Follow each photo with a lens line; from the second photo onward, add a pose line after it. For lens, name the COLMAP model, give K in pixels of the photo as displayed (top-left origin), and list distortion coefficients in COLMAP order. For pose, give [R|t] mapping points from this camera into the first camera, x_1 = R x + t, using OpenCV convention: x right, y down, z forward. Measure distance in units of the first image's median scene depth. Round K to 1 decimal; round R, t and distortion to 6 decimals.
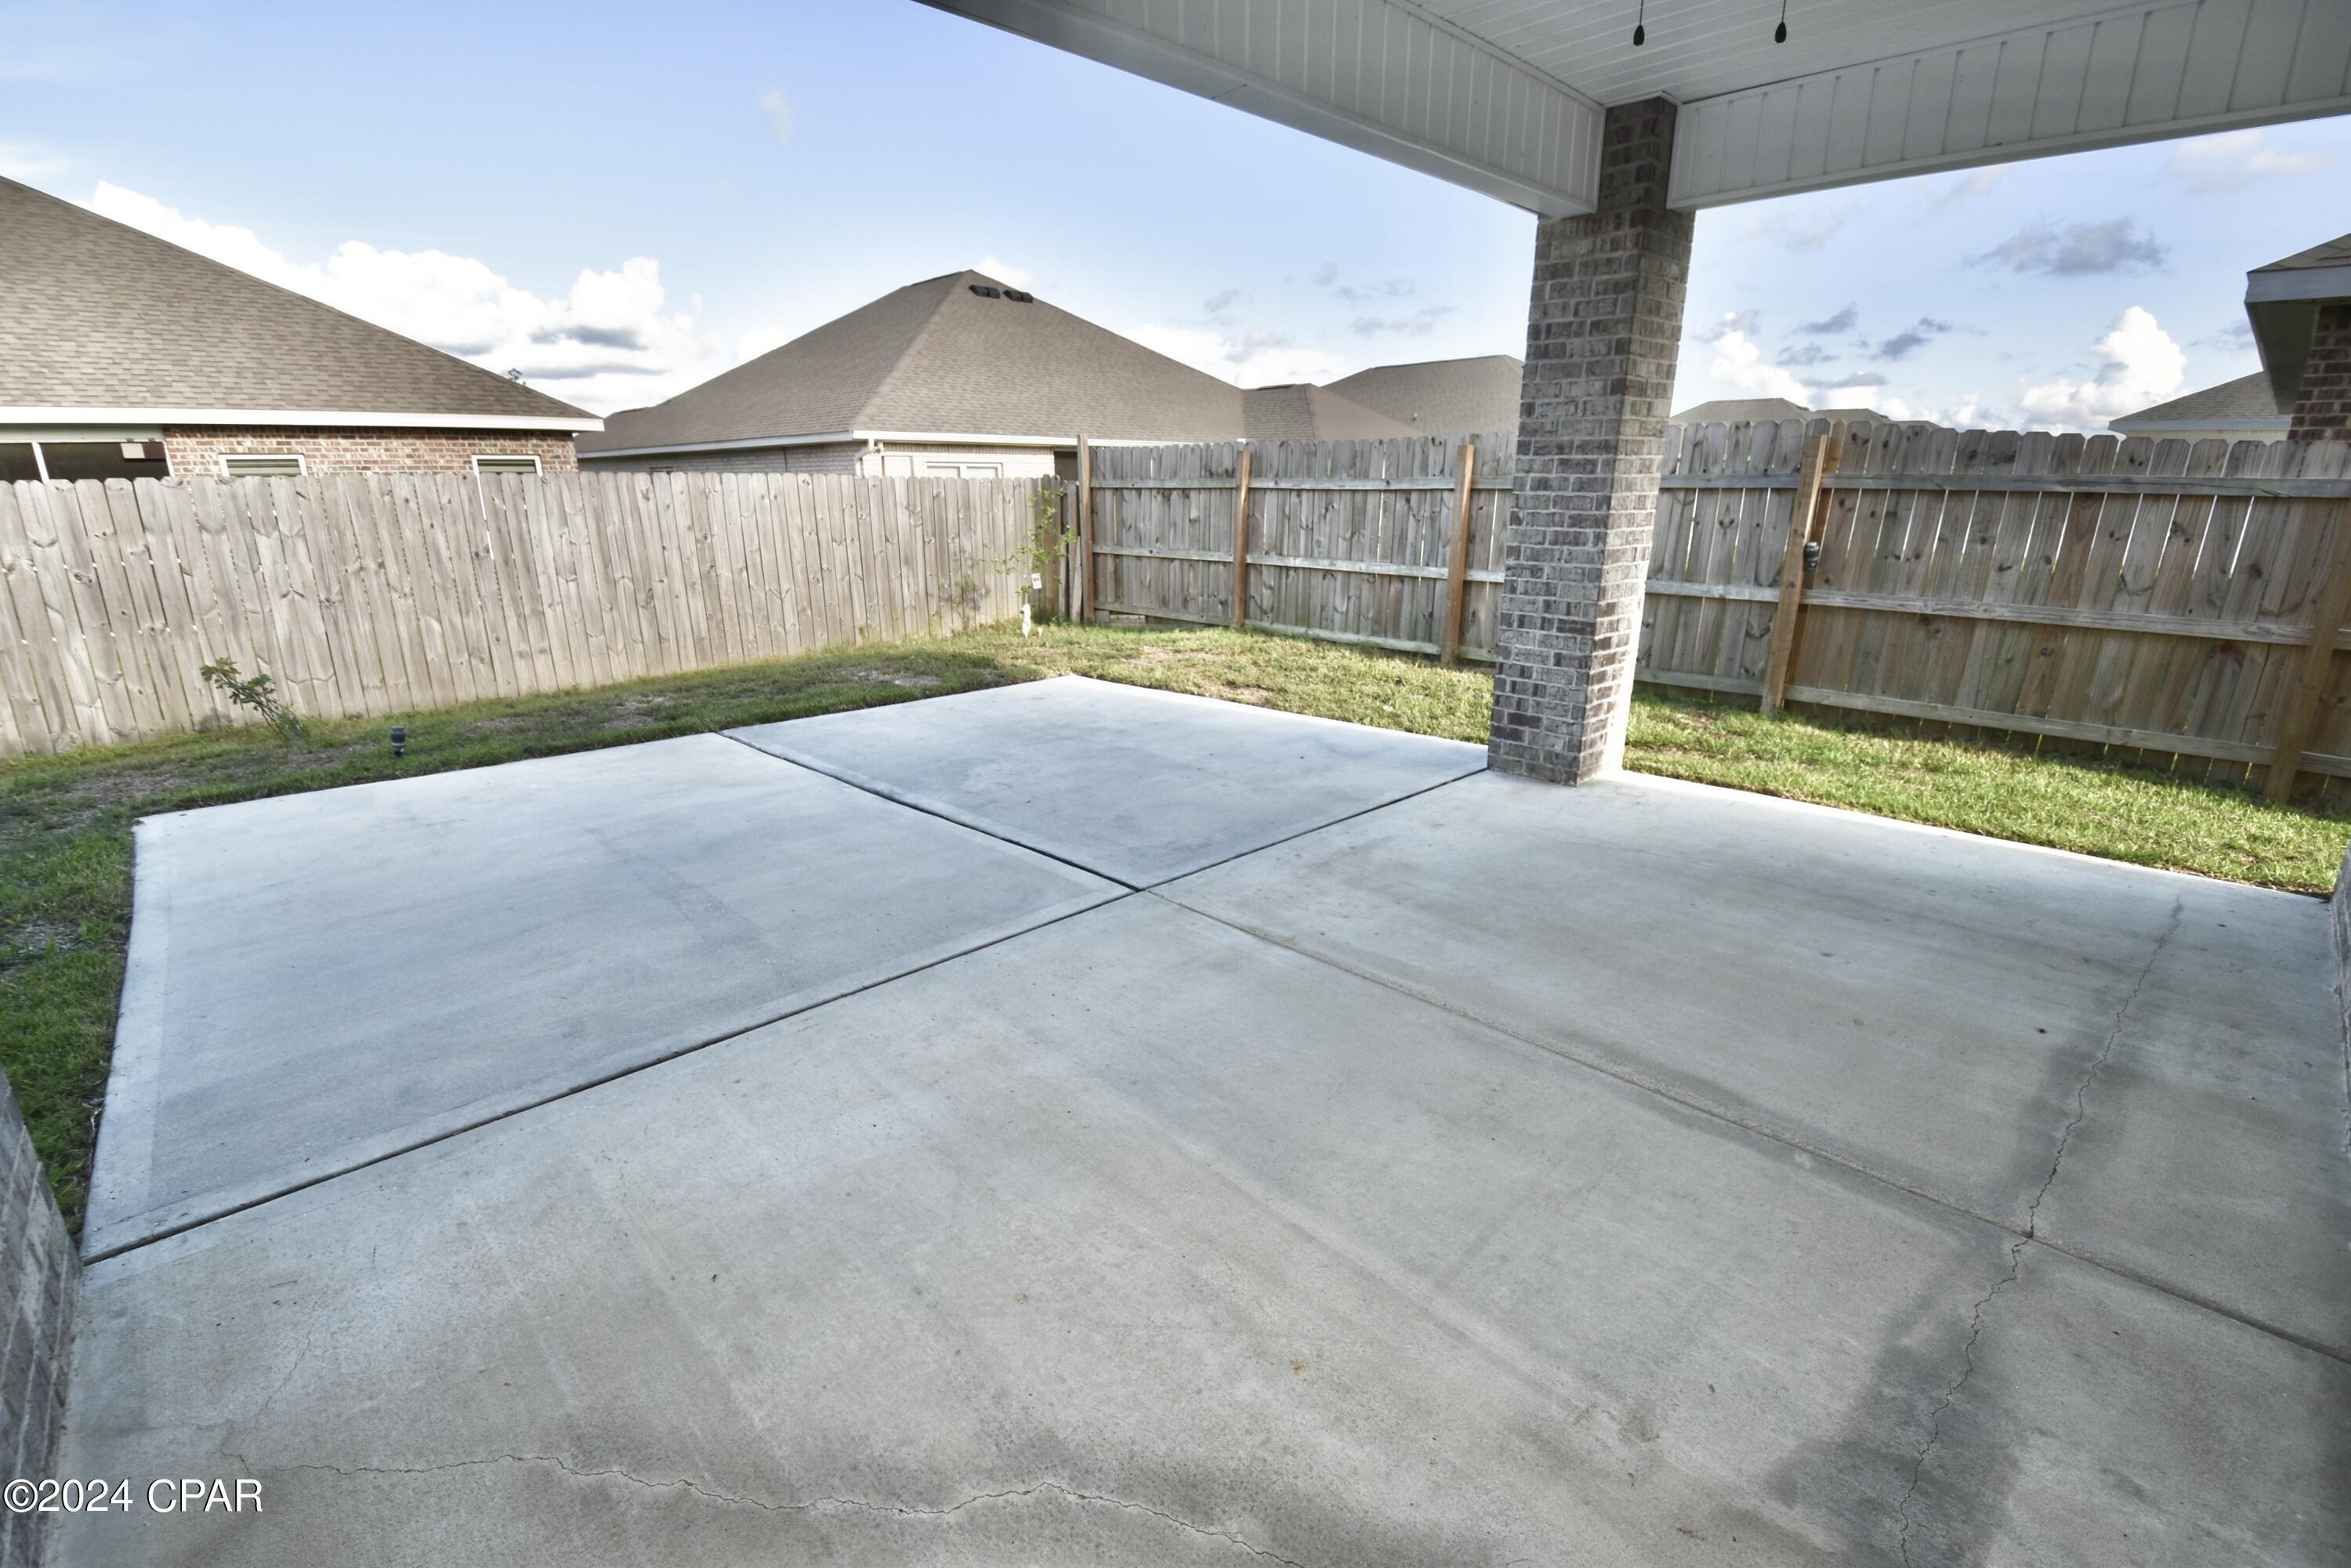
lens RADIAL K [[1030.0, 0, 1179.1], [0, 1030.0, 802.0], [0, 0, 1]] dist [0.013826, -0.022064]
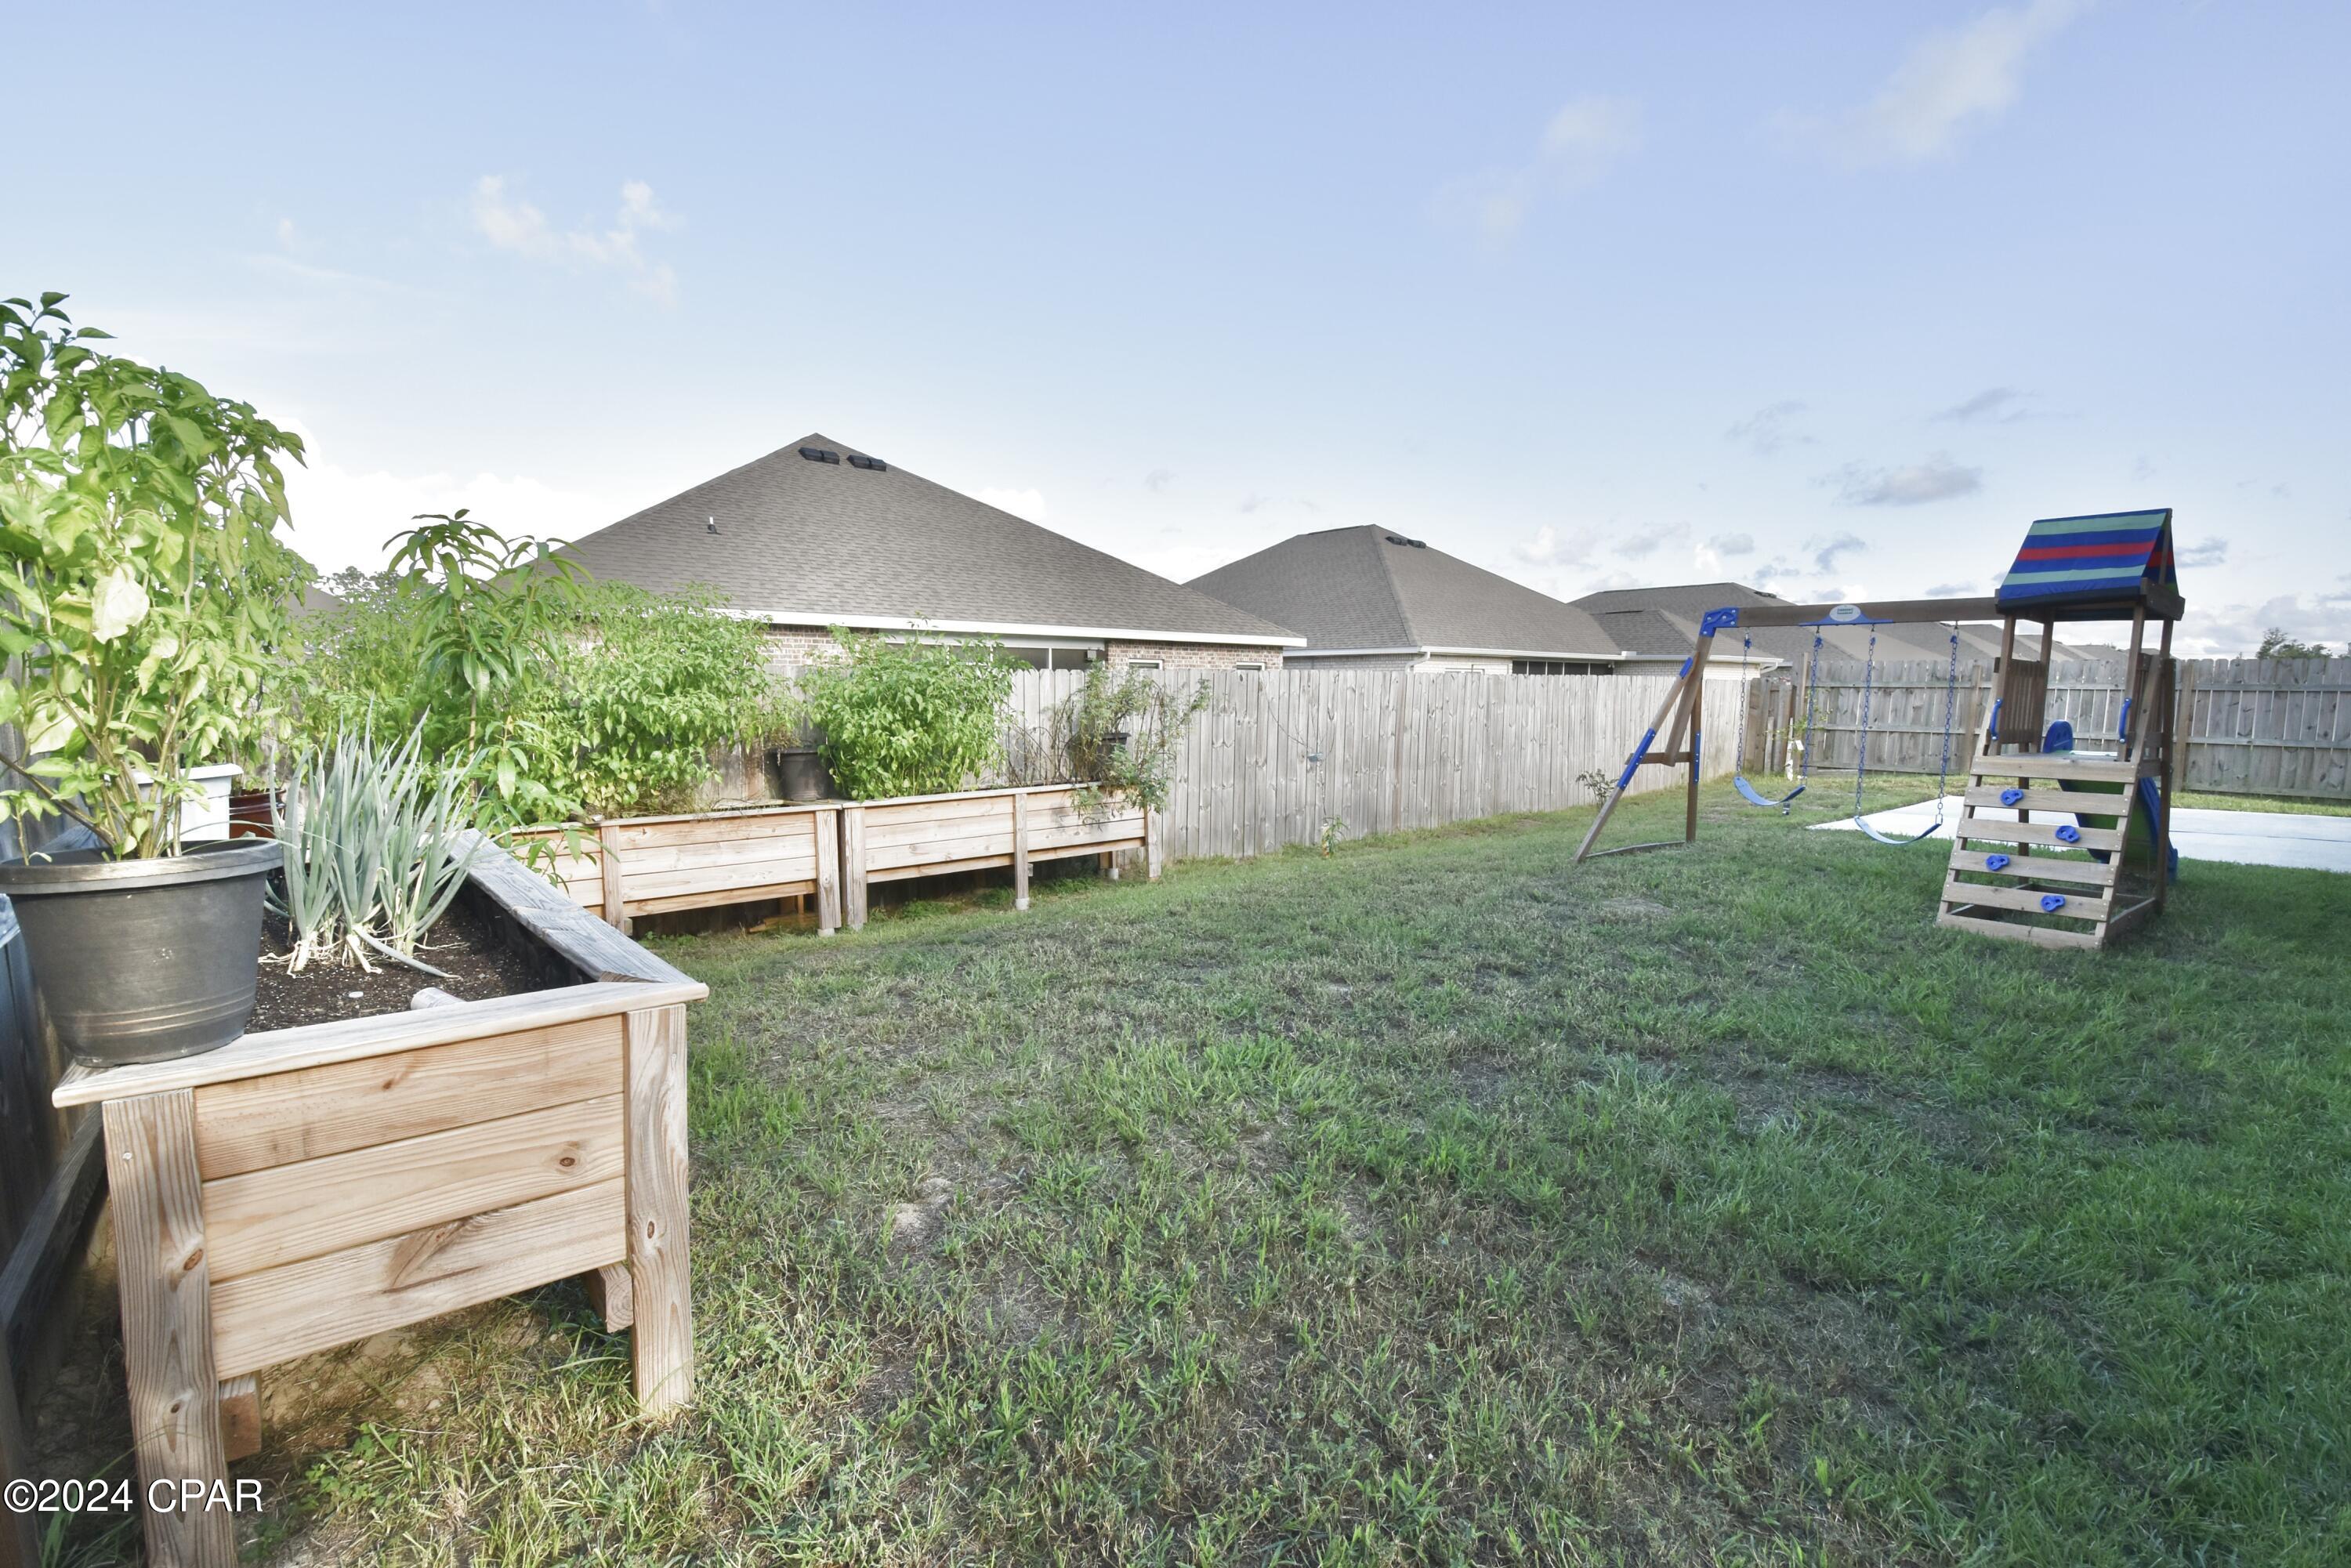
lens RADIAL K [[1030.0, 0, 1179.1], [0, 1030.0, 802.0], [0, 0, 1]] dist [0.013826, -0.022064]
pose [[0.998414, 0.014621, -0.054374, -2.134520], [-0.024559, 0.982077, -0.186871, 0.386502], [0.050667, 0.187910, 0.980878, -1.158569]]
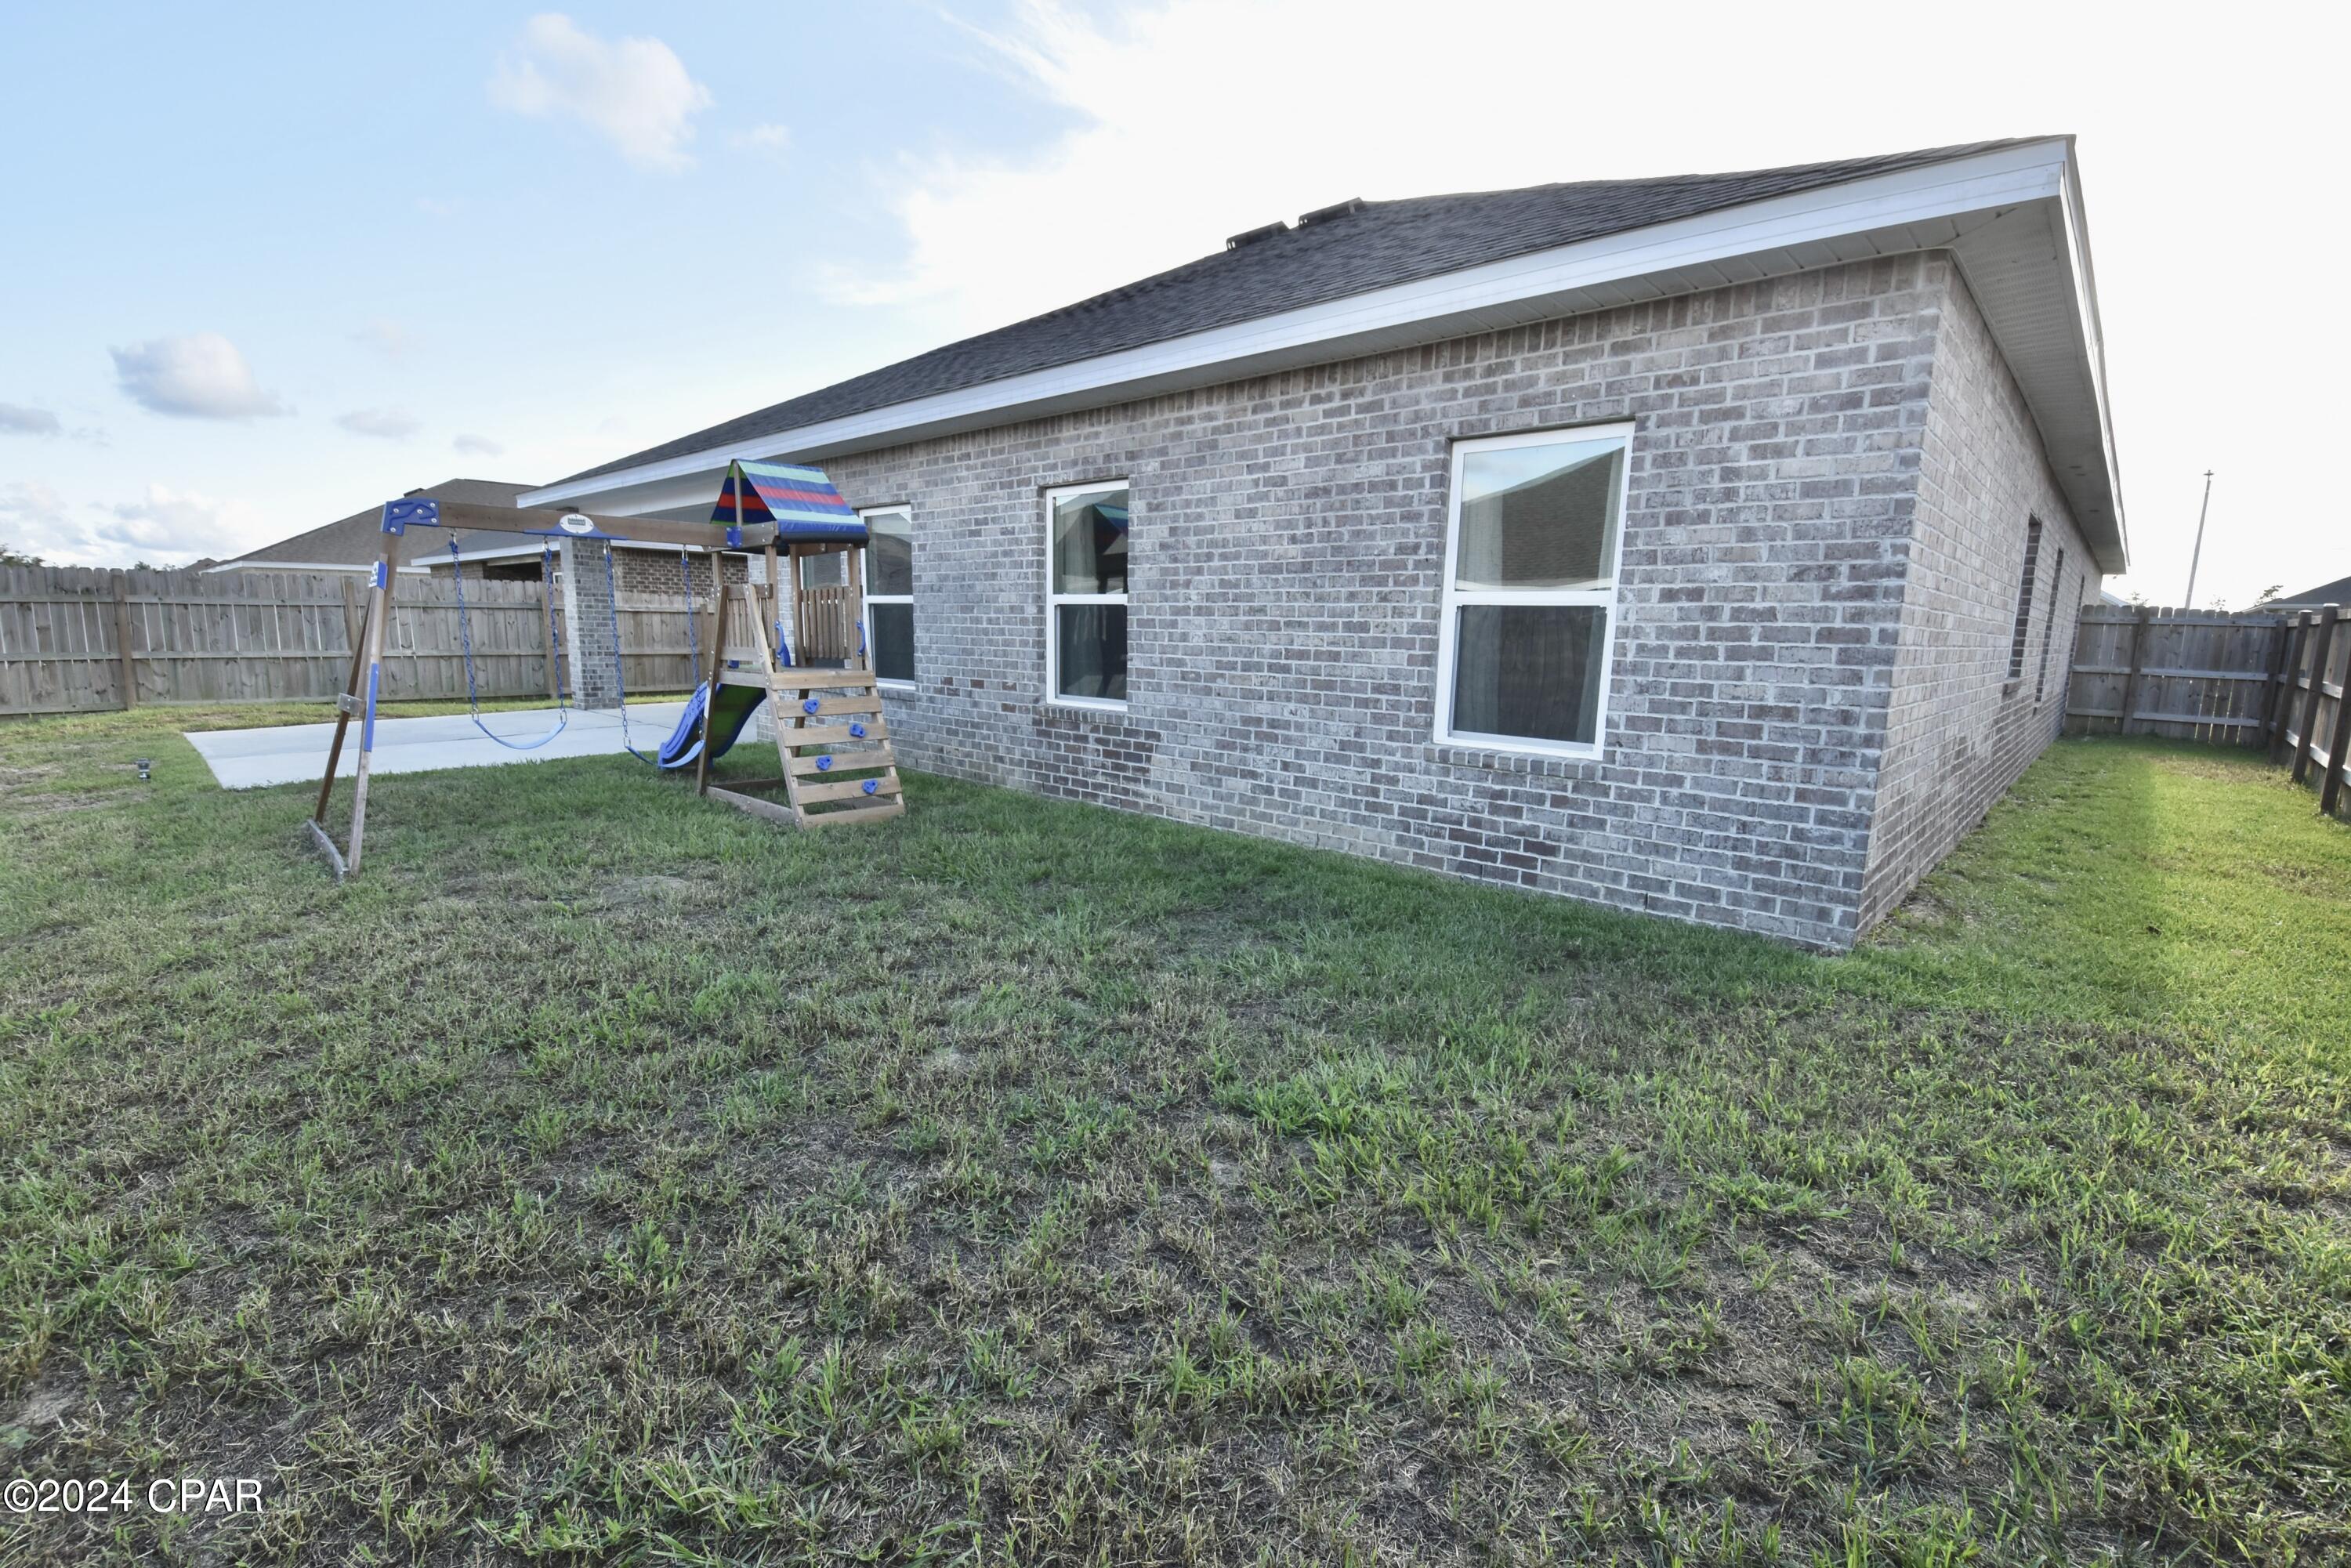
lens RADIAL K [[1030.0, 0, 1179.1], [0, 1030.0, 802.0], [0, 0, 1]] dist [0.013826, -0.022064]
pose [[-0.061040, -0.168460, 0.983817, -2.661383], [0.277349, 0.943977, 0.178846, 0.153739], [-0.958828, 0.283777, -0.010898, -0.405750]]
